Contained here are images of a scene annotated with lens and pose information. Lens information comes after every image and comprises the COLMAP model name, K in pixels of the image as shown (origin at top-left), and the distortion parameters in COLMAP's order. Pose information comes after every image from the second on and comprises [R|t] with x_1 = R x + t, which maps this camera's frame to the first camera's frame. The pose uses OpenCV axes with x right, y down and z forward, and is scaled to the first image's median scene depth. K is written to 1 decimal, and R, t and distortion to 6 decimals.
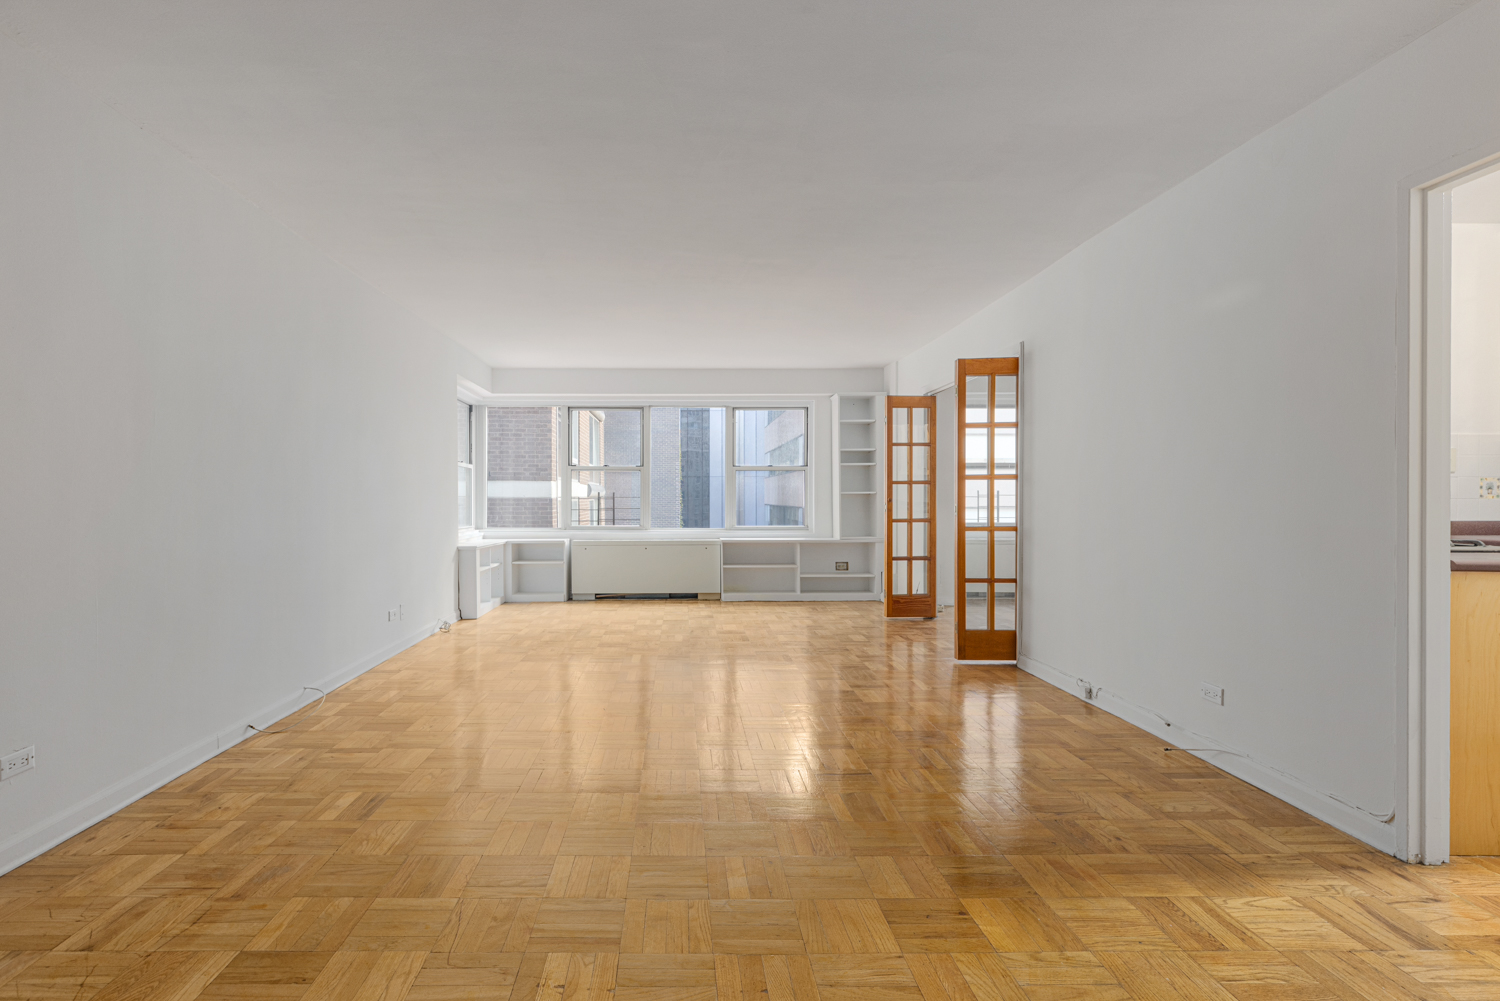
lens RADIAL K [[726.8, 0, 750.0], [0, 726.8, 500.5], [0, 0, 1]] dist [0.003532, -0.000430]
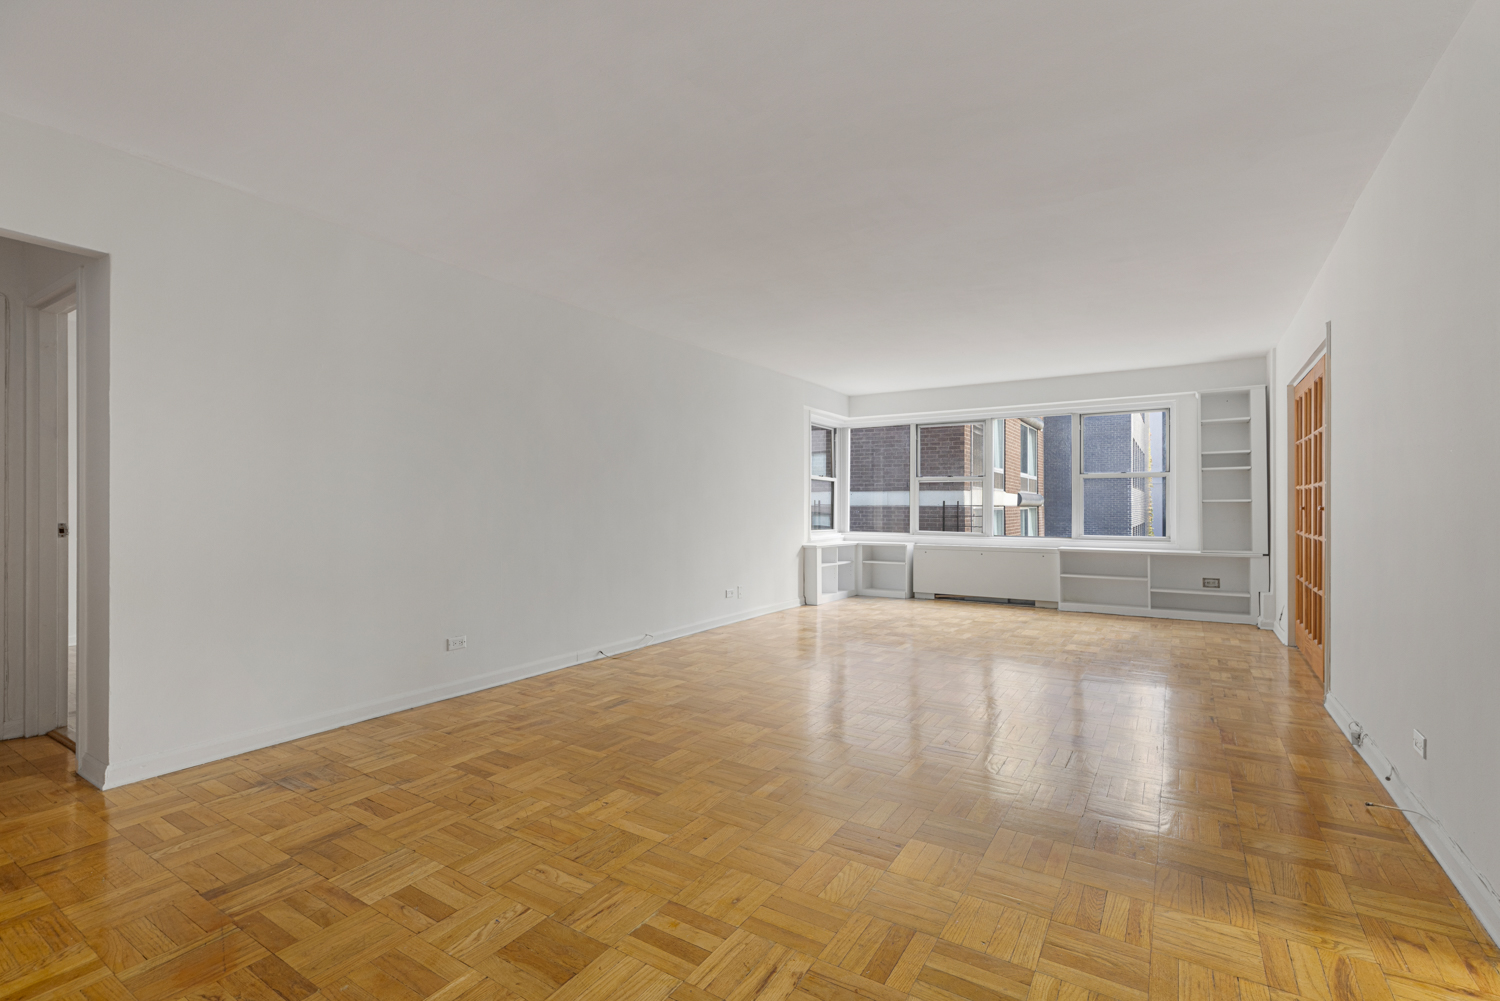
lens RADIAL K [[684.1, 0, 750.0], [0, 684.1, 500.5], [0, 0, 1]] dist [-0.003110, 0.000383]
pose [[0.837911, -0.002890, -0.545799, 0.121786], [-0.003960, 0.999927, -0.011375, 0.000674], [0.545793, 0.011693, 0.837839, -0.016981]]
